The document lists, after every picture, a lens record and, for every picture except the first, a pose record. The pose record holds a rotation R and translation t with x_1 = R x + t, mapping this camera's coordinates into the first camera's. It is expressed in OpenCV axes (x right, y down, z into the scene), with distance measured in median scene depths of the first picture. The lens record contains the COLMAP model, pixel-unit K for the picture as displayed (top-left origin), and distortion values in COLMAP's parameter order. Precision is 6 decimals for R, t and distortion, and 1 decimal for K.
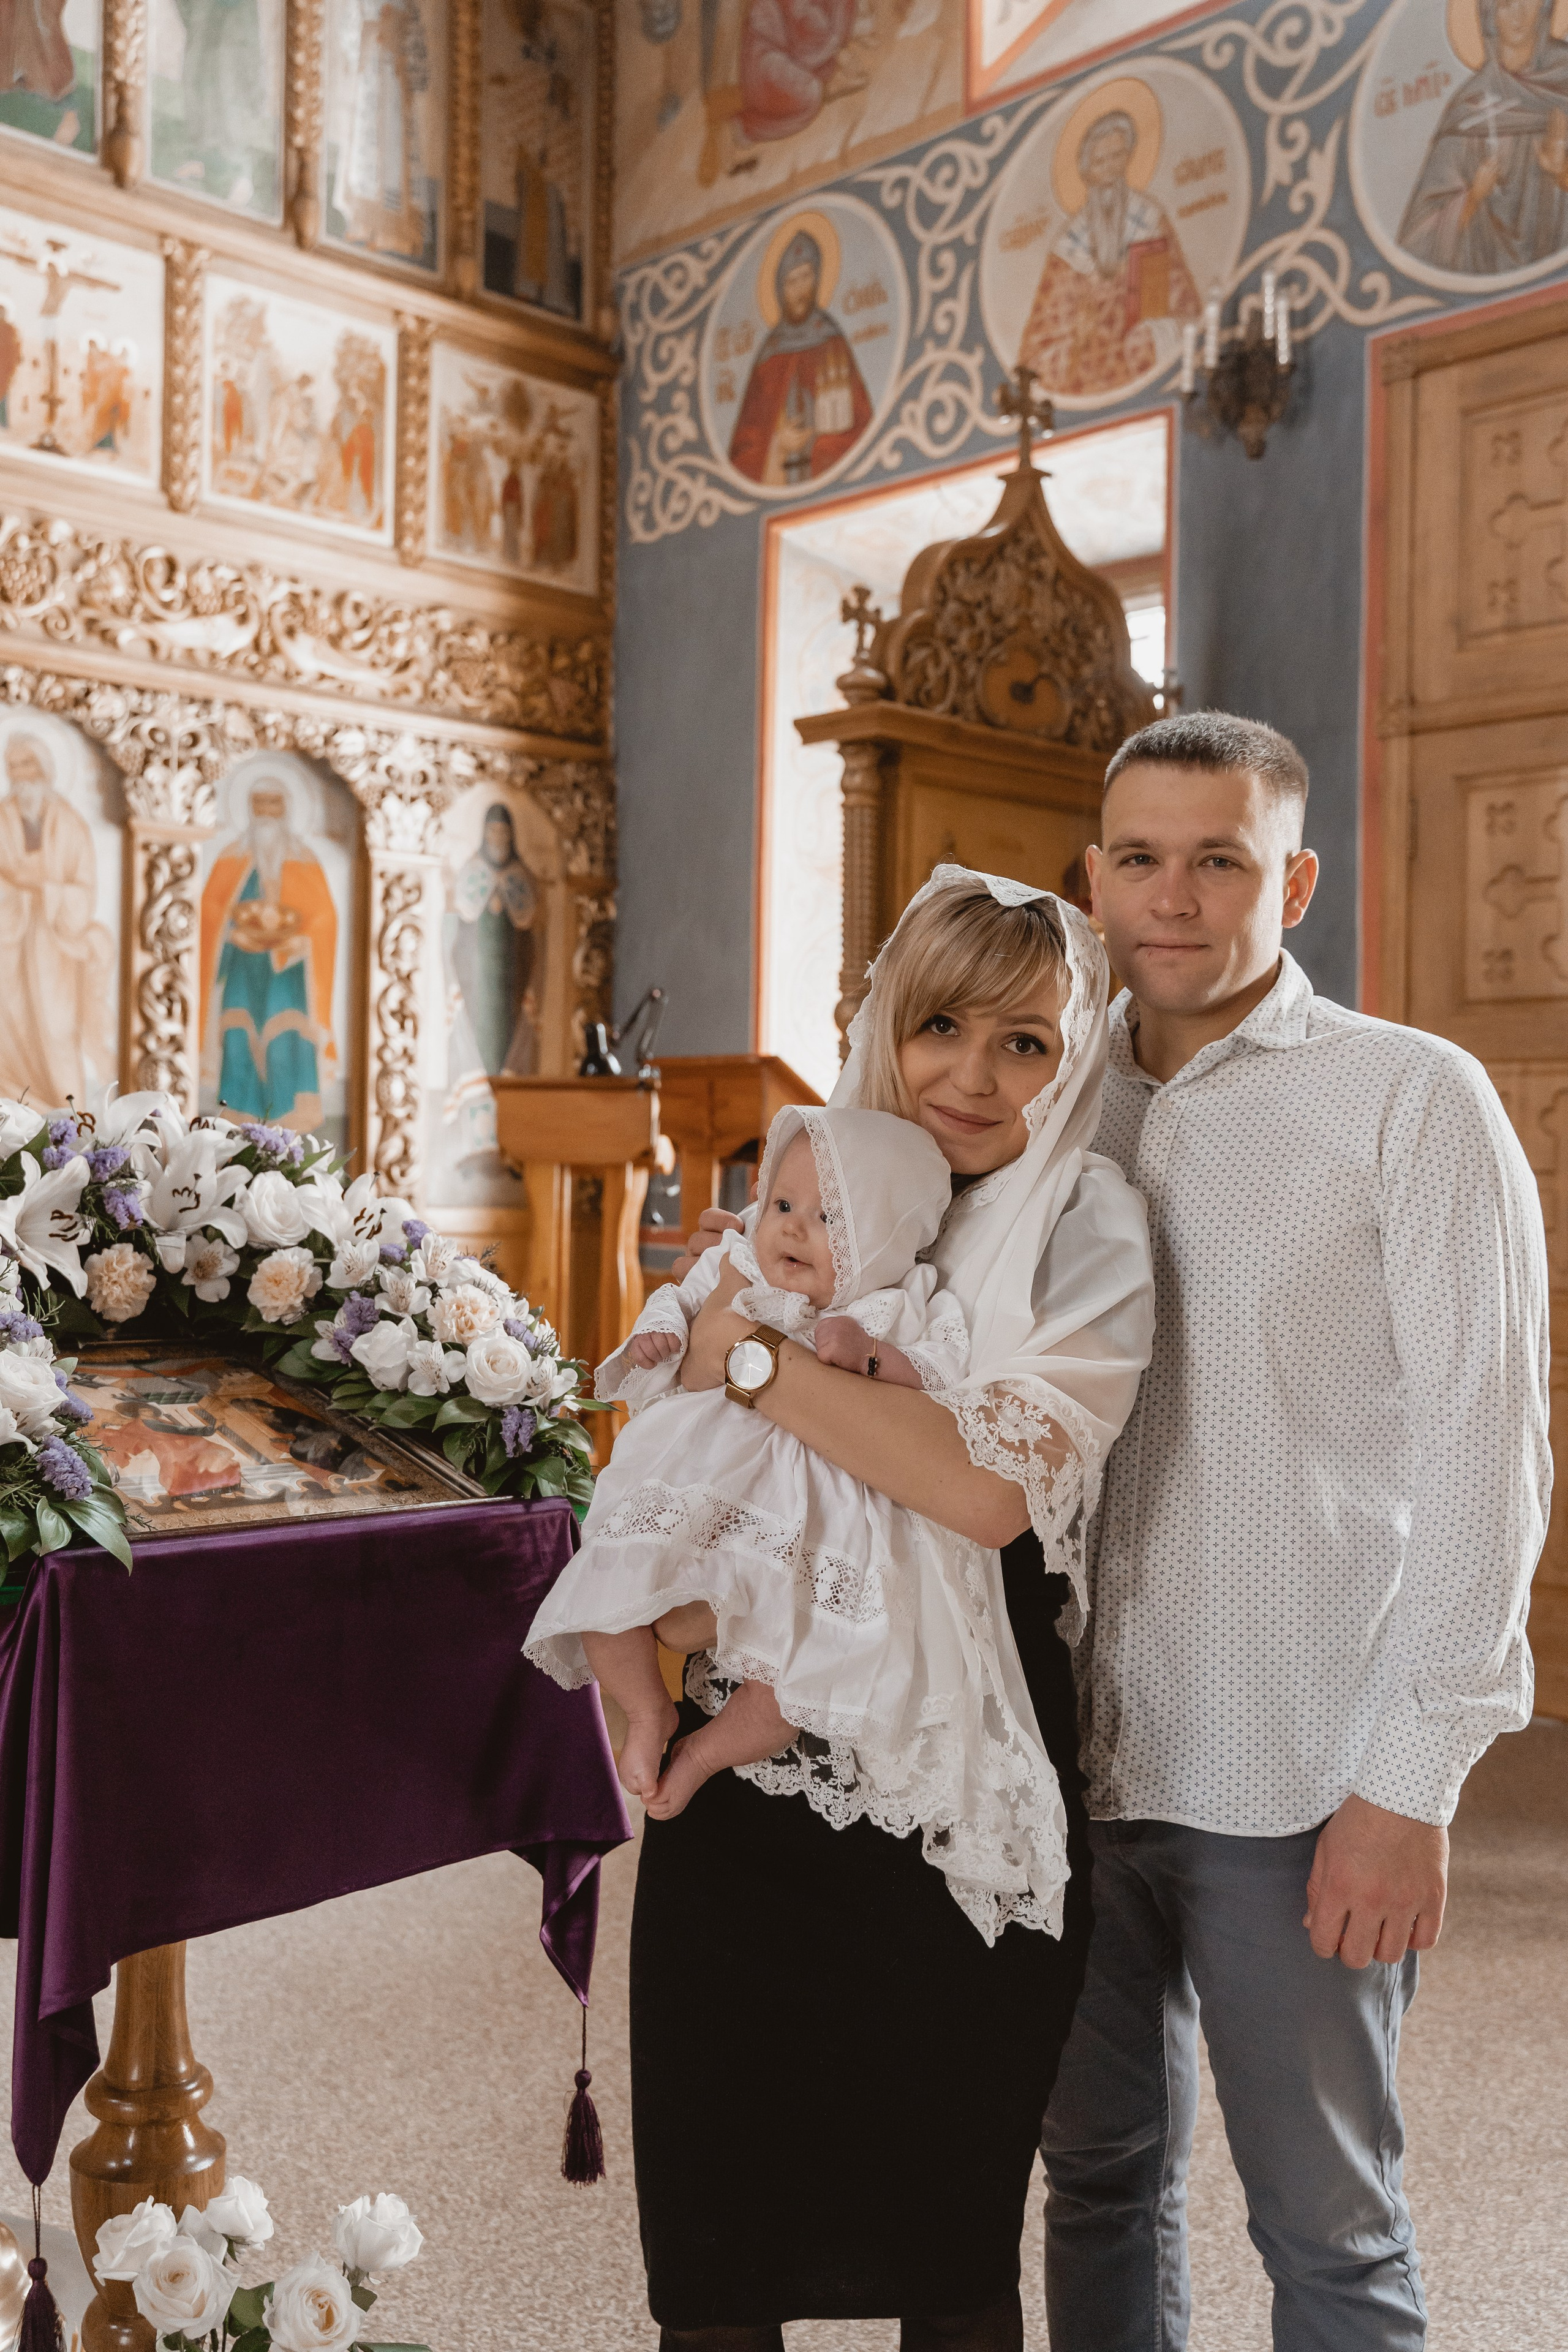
lens RADIAL K [[2267.8, 0, 791.6], [0, 2267.8, 1235.8], [0, 0, 1]] dist [-0.002193, -0.012989]
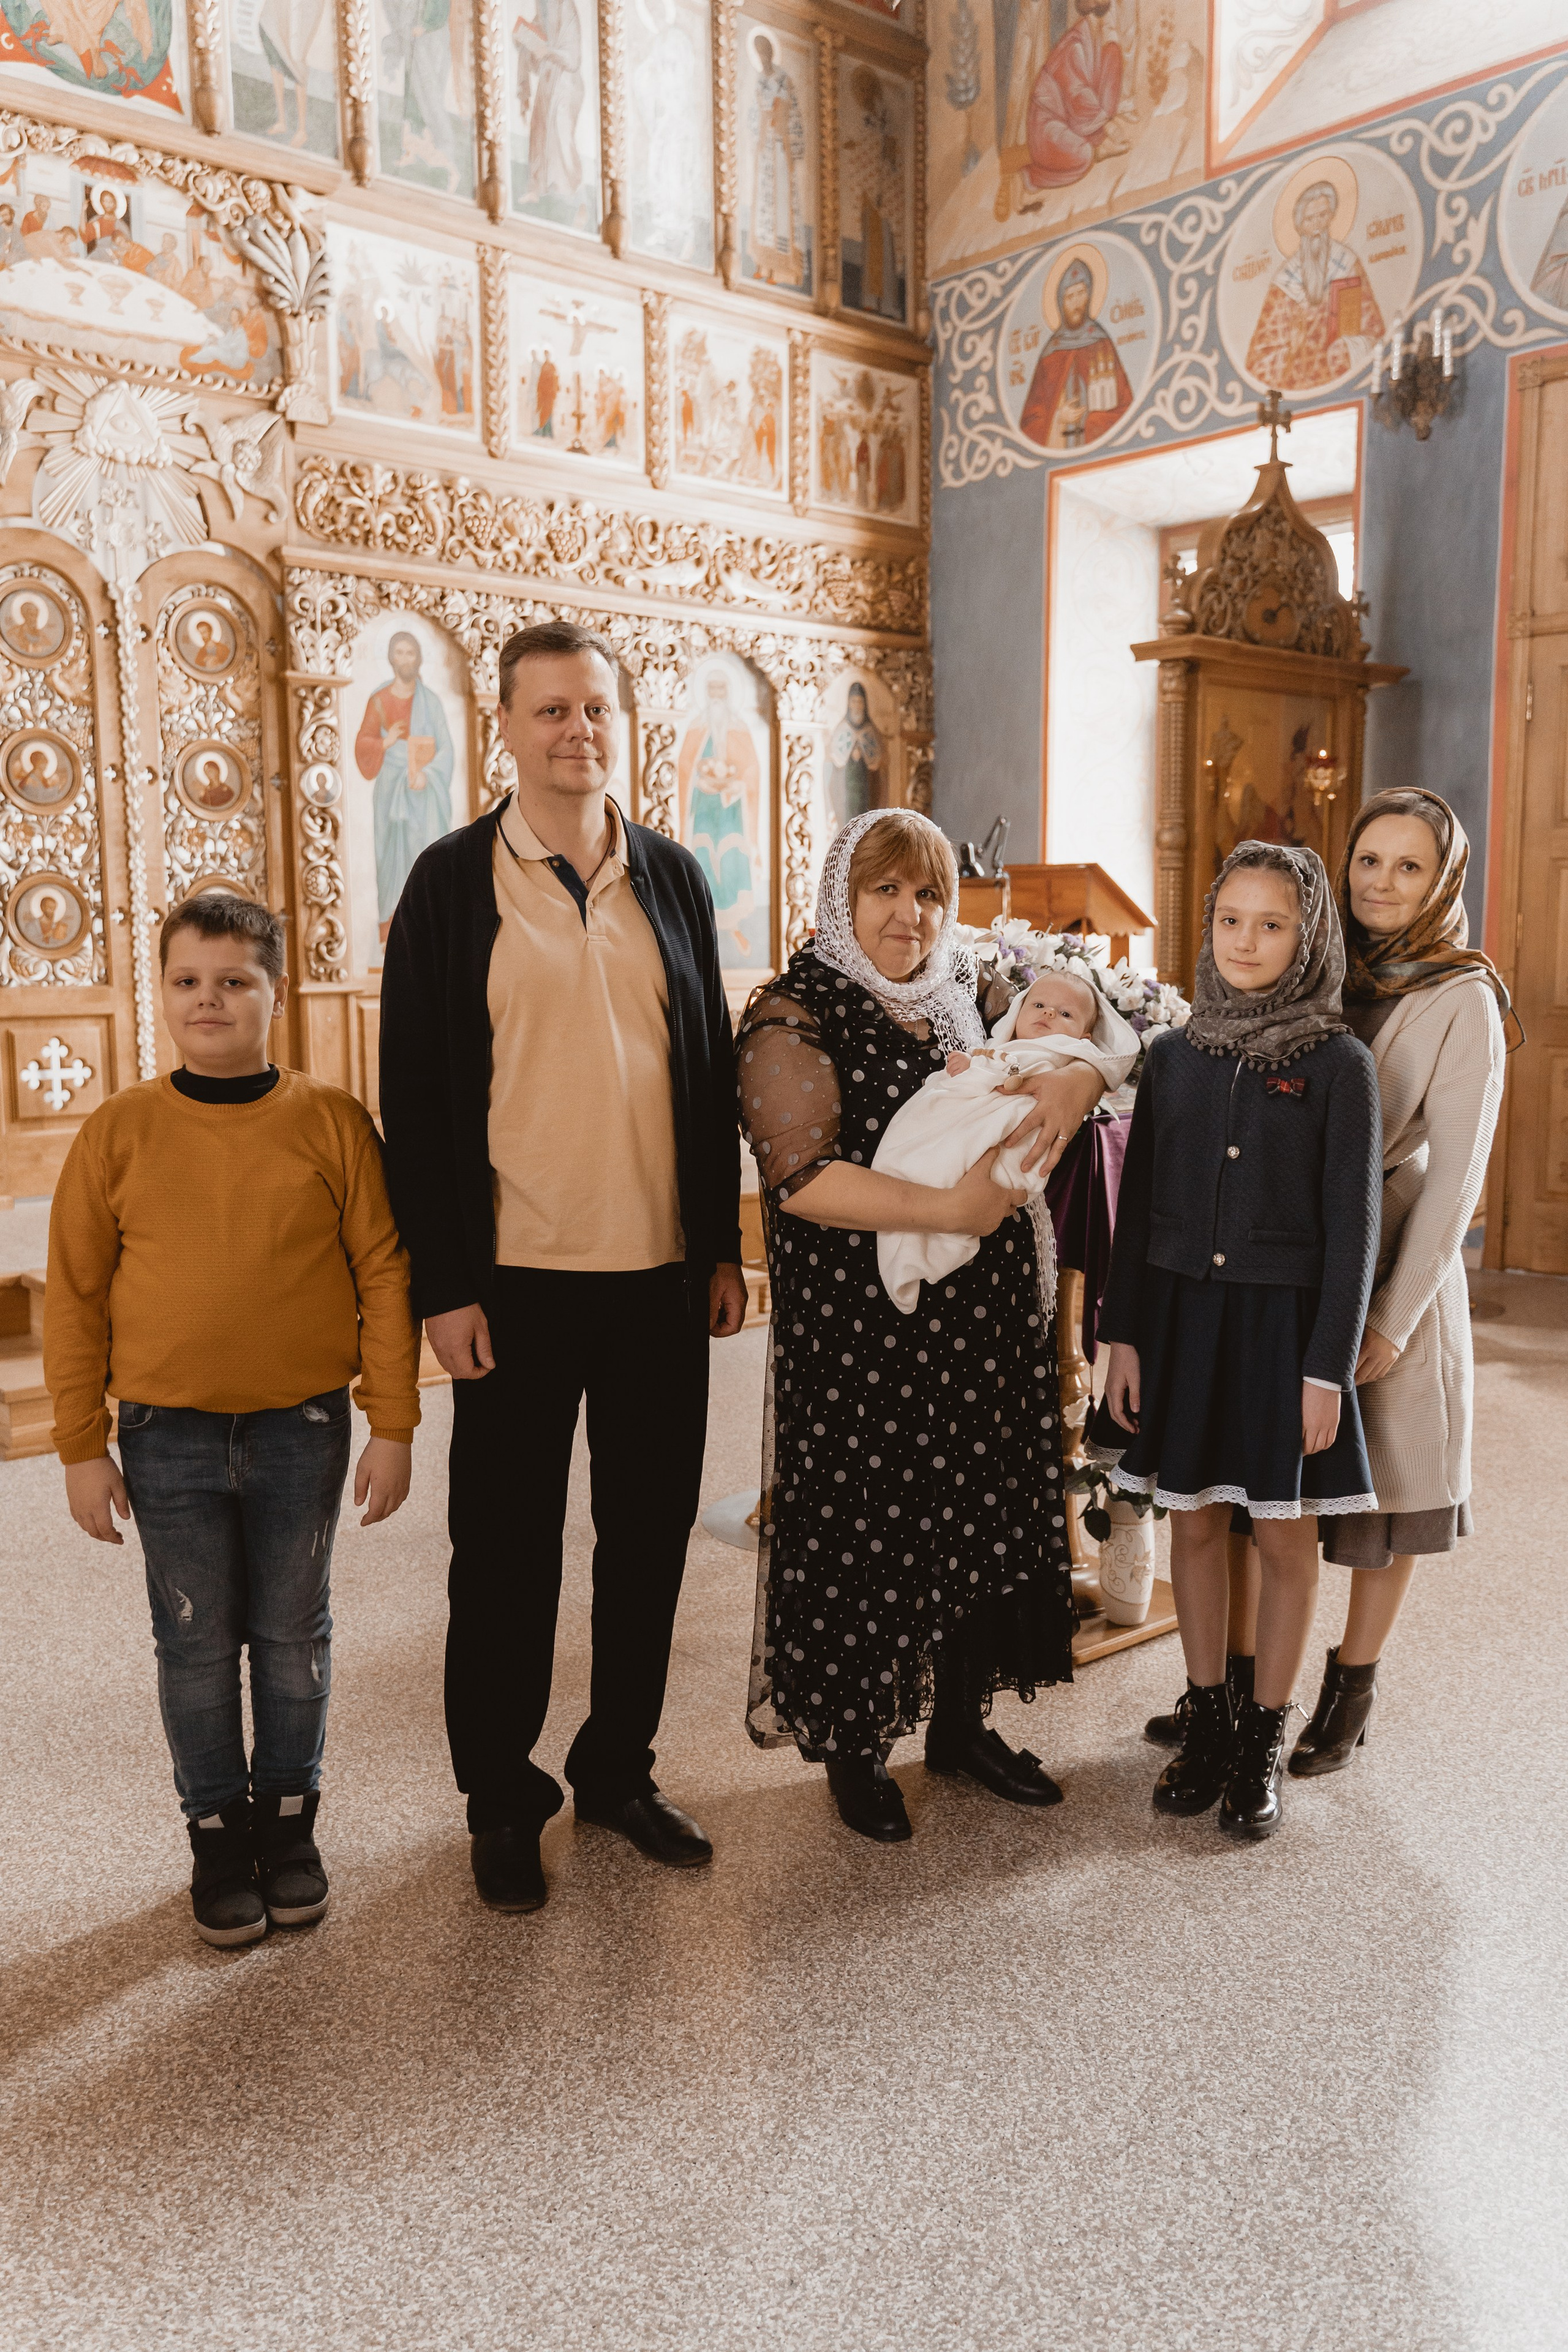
lens RADIAL K [[1852.2, 0, 805.6], [0, 1852.2, 1201.7], [0, 0, 1]] dist [0.005403, -0.014387]
pose [[0.998578, -0.011055, -0.052156, -0.113594], [0.017089, 0.993019, 0.116711, -0.002362], [0.050502, -0.117436, 0.991795, -0.217333]]
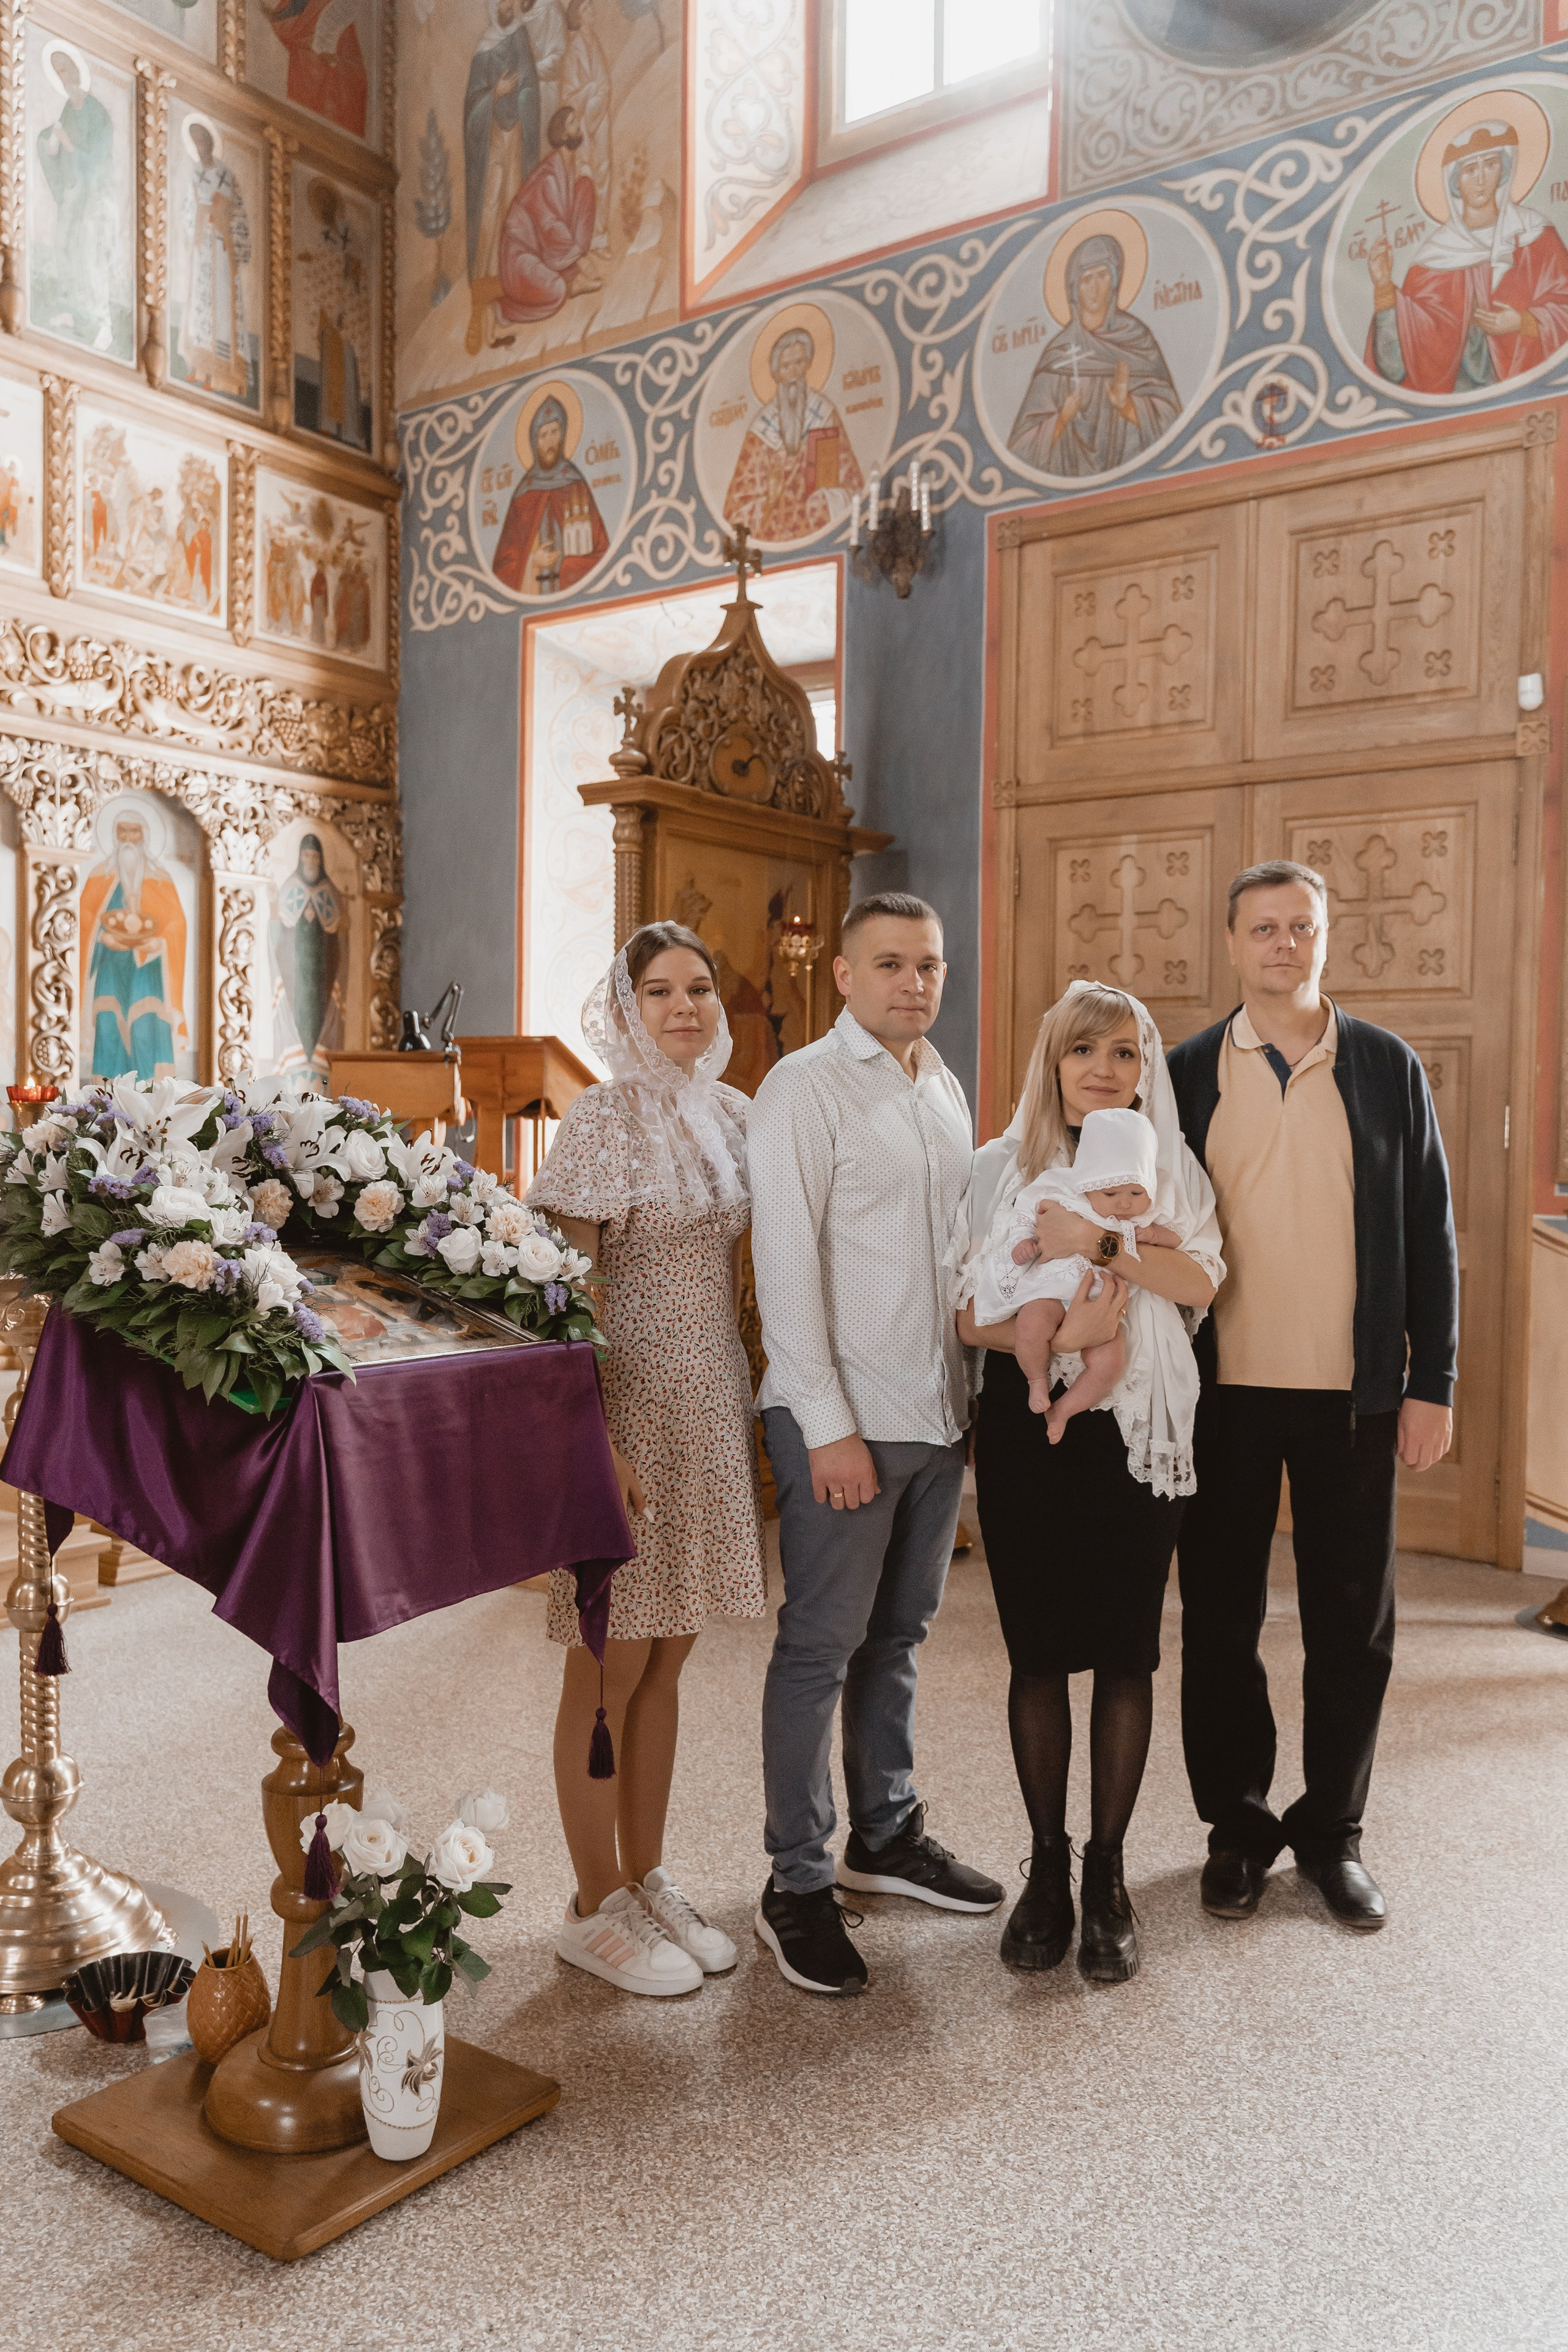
lens RADIAL K [[1826.5, 0, 779.5], [0, 1826.5, 1231.4], [0, 0, 1]] dist [-0.017582, 0.005431]
pose [[0.986368, -0.010018, 0.164249, -0.043817], [0.004662, 0.999446, 0.032958, -0.000216], [-0.164488, -0.031743, 0.985868, -0.064330]]
